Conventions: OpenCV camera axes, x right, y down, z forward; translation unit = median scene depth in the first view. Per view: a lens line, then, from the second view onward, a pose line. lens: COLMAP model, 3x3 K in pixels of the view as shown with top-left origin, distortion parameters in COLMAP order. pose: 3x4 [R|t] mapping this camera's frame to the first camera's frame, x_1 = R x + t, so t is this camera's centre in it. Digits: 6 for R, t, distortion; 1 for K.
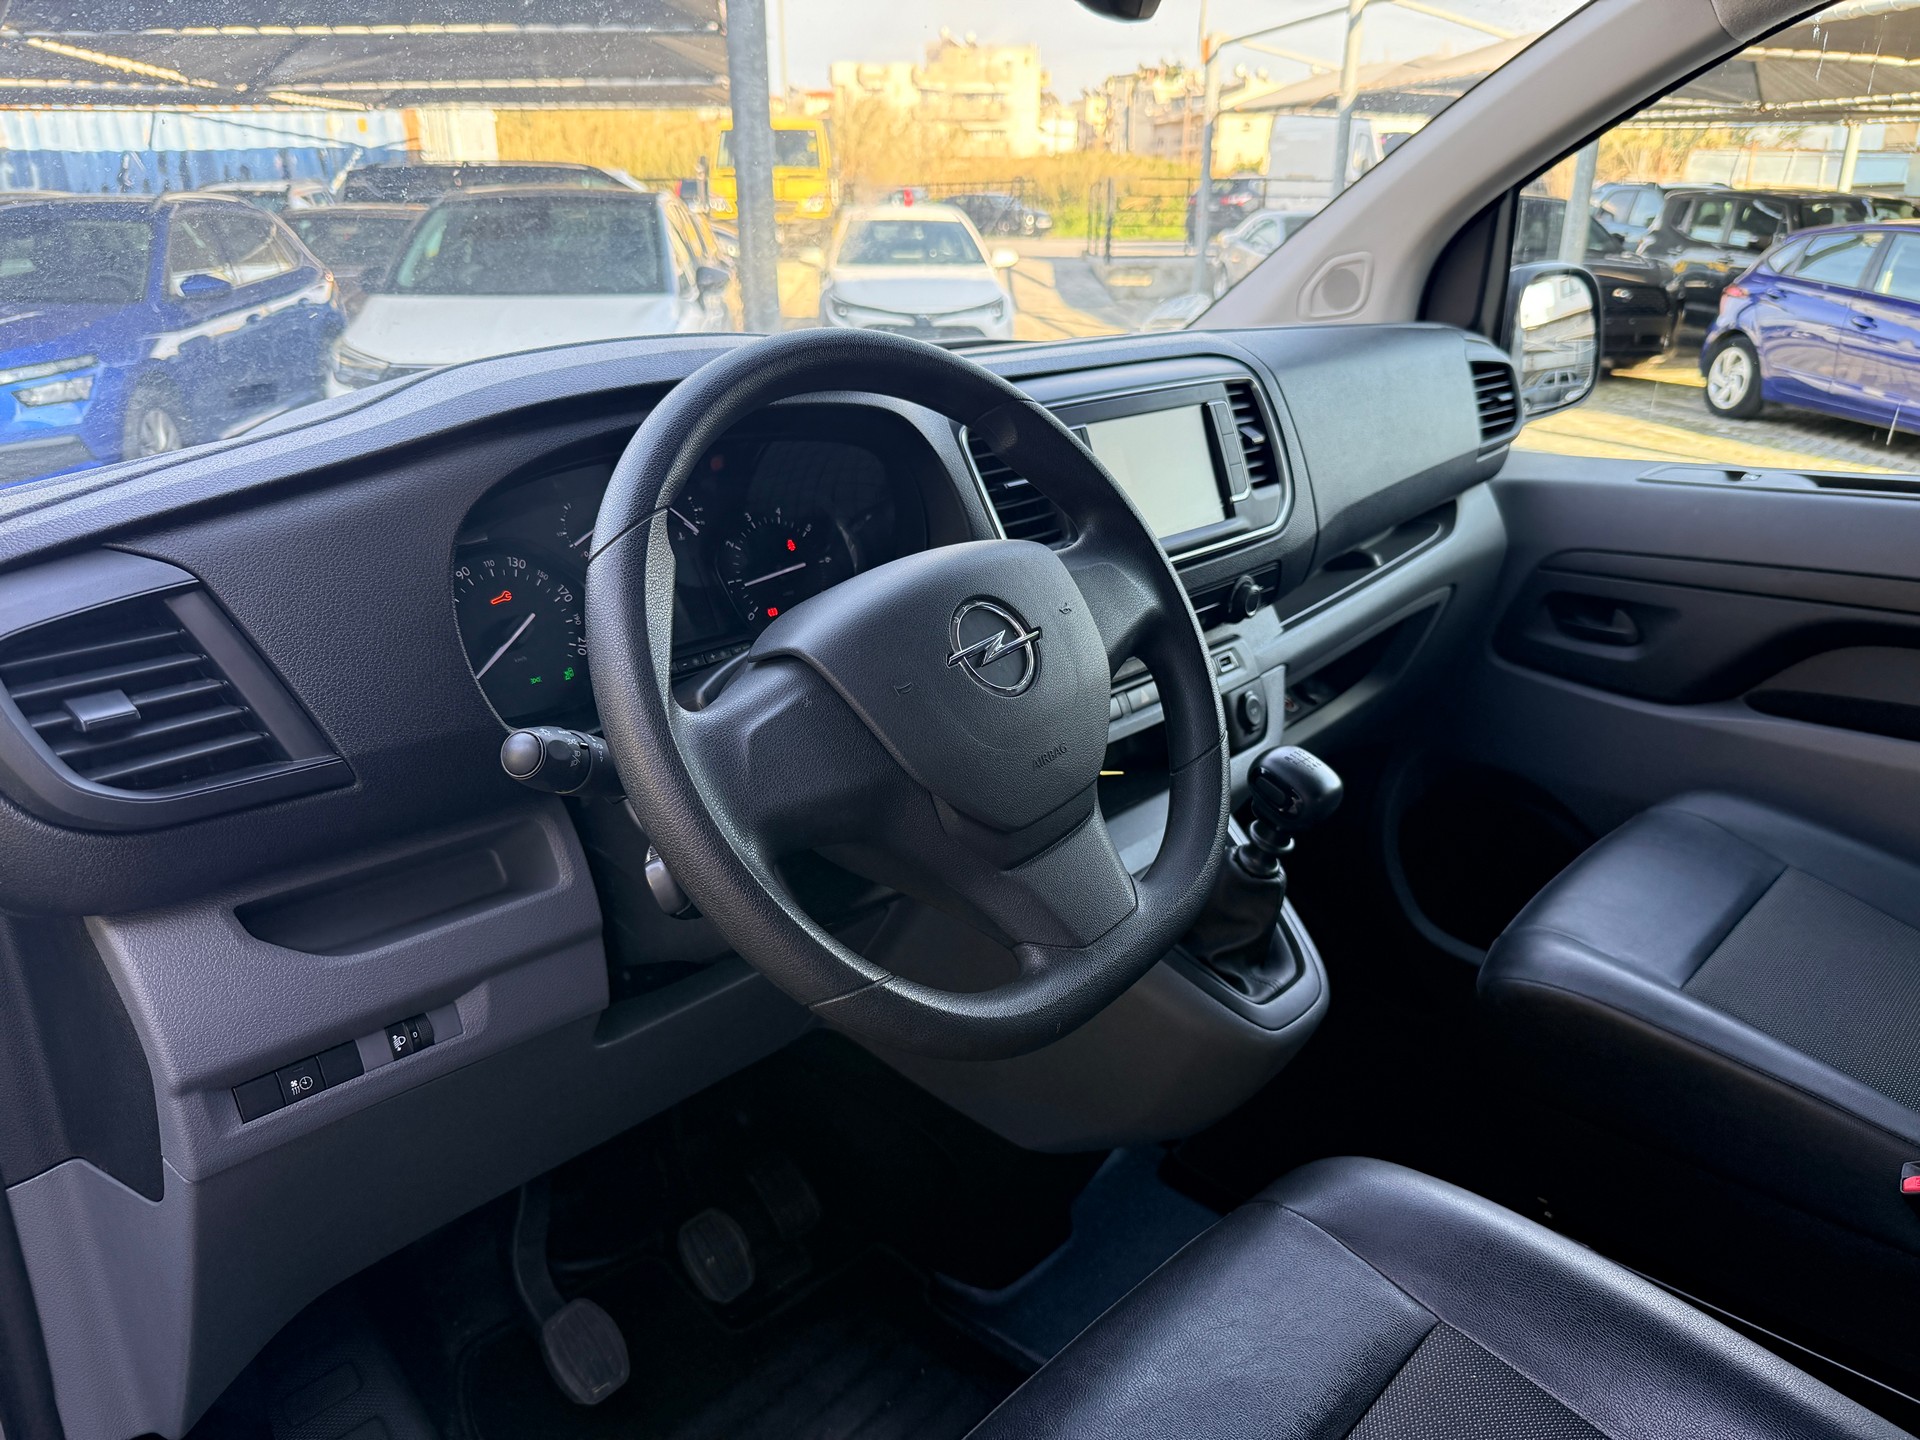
lens RADIAL K [[1343.6, 0, 956.6], [0, 1343.6, 777.4], [0, 0, 1]] dist [-0.001816, -0.036629]
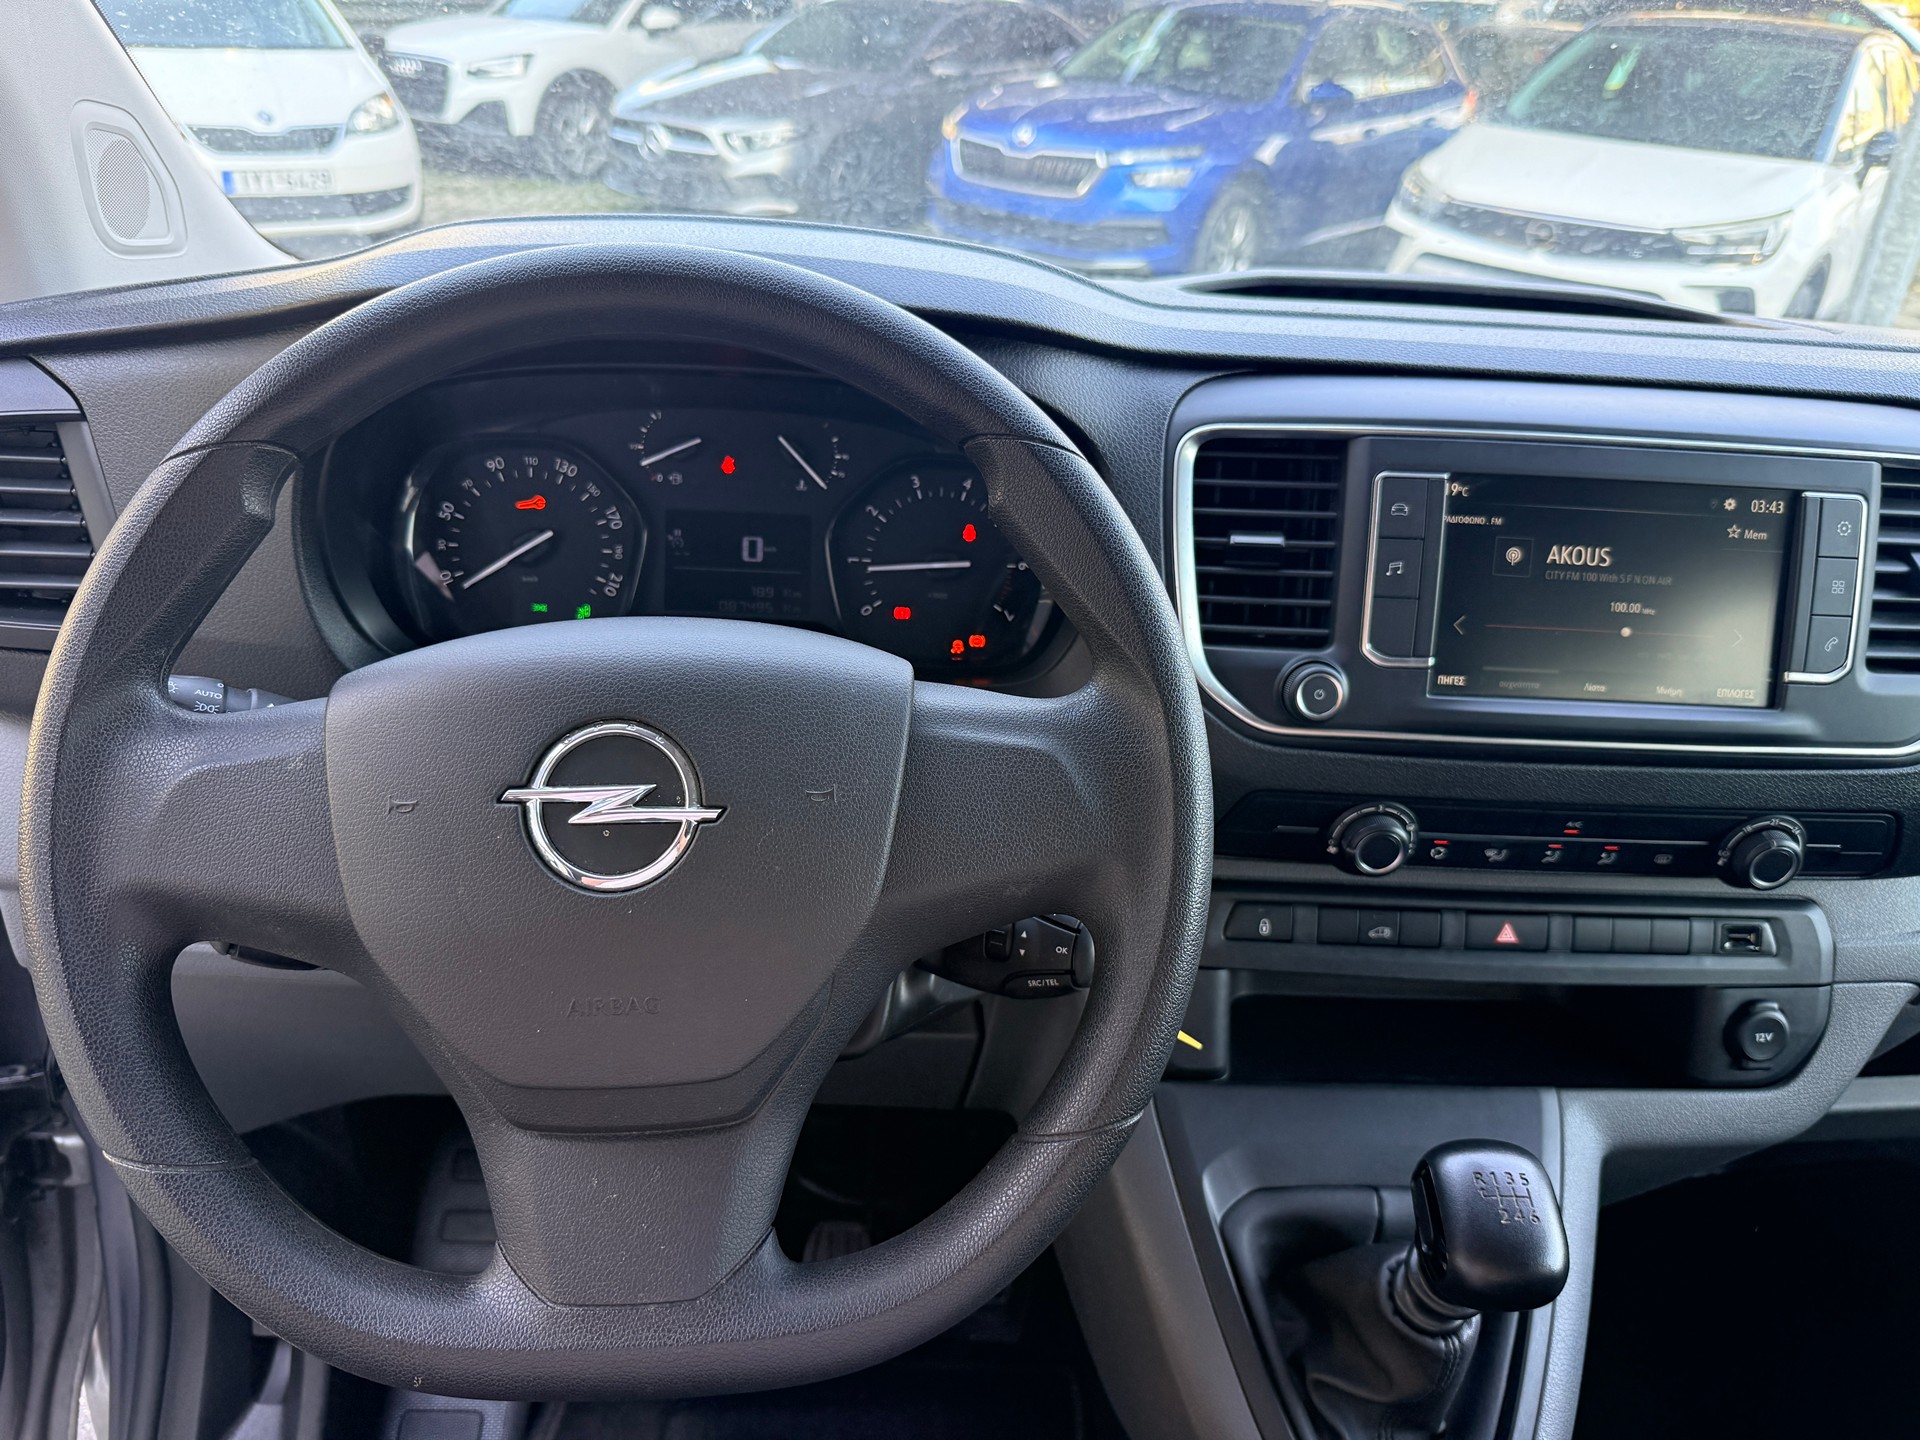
lens RADIAL K [[1363.1, 0, 967.3], [0, 1363.1, 727.7], [0, 0, 1]] dist [-0.016719, -0.000669]
pose [[0.710440, 0.369609, -0.598886, 0.294846], [-0.324382, 0.927175, 0.187412, -0.178352], [0.624541, 0.061123, 0.778597, 0.366009]]
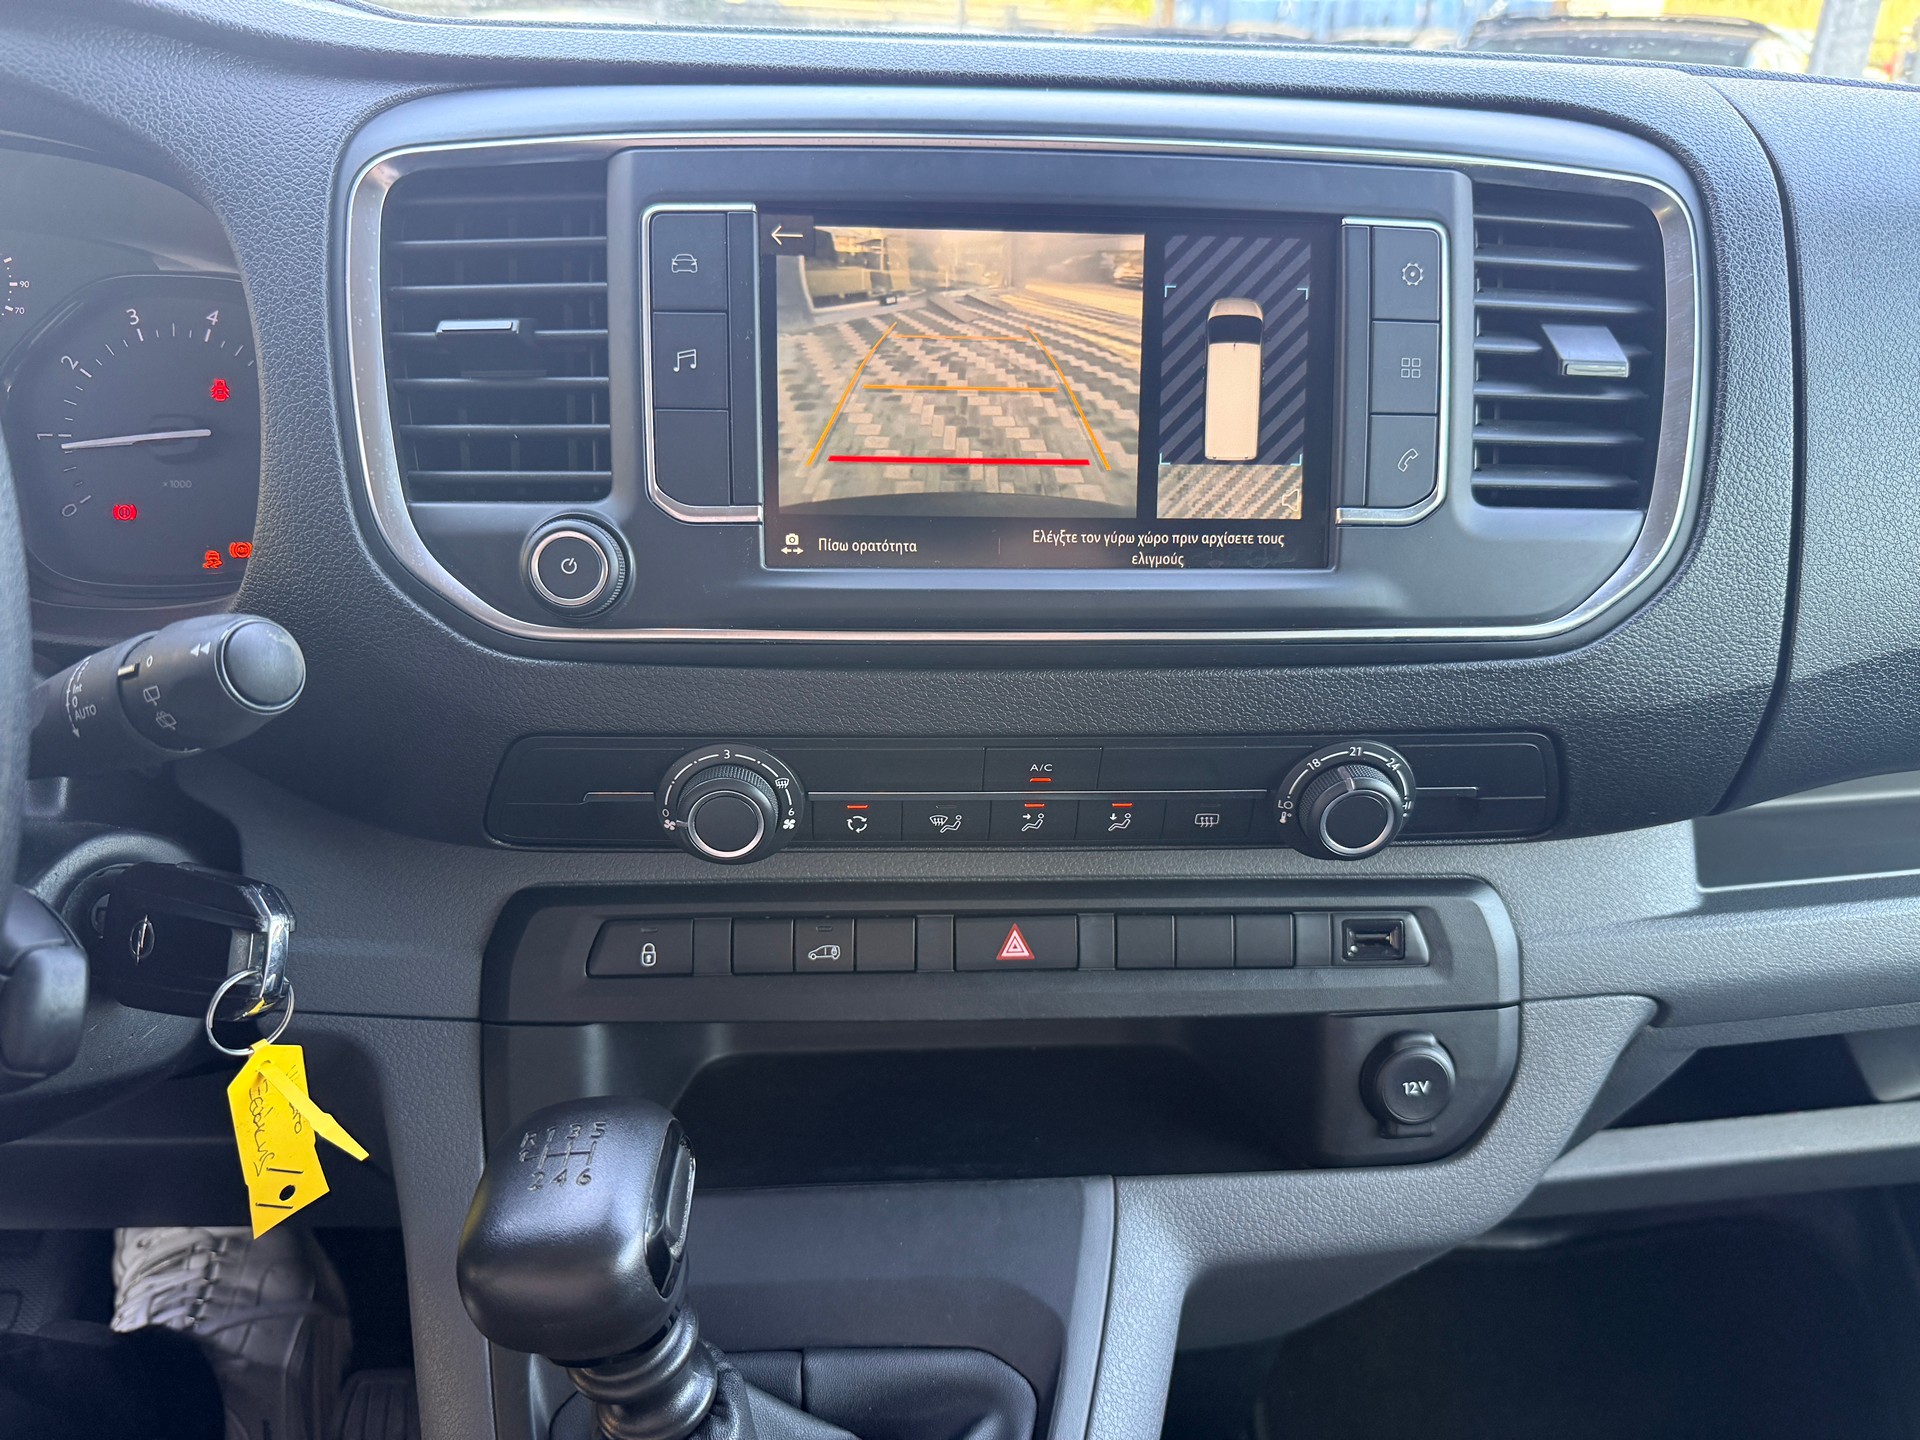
lens RADIAL K [[1365.9, 0, 964.3], [0, 1365.9, 726.4], [0, 0, 1]] dist [0.003607, -0.002916]
pose [[0.733848, 0.315409, -0.601652, 0.348921], [-0.289409, 0.946439, 0.143162, -0.173774], [0.614581, 0.069064, 0.785824, 0.655817]]
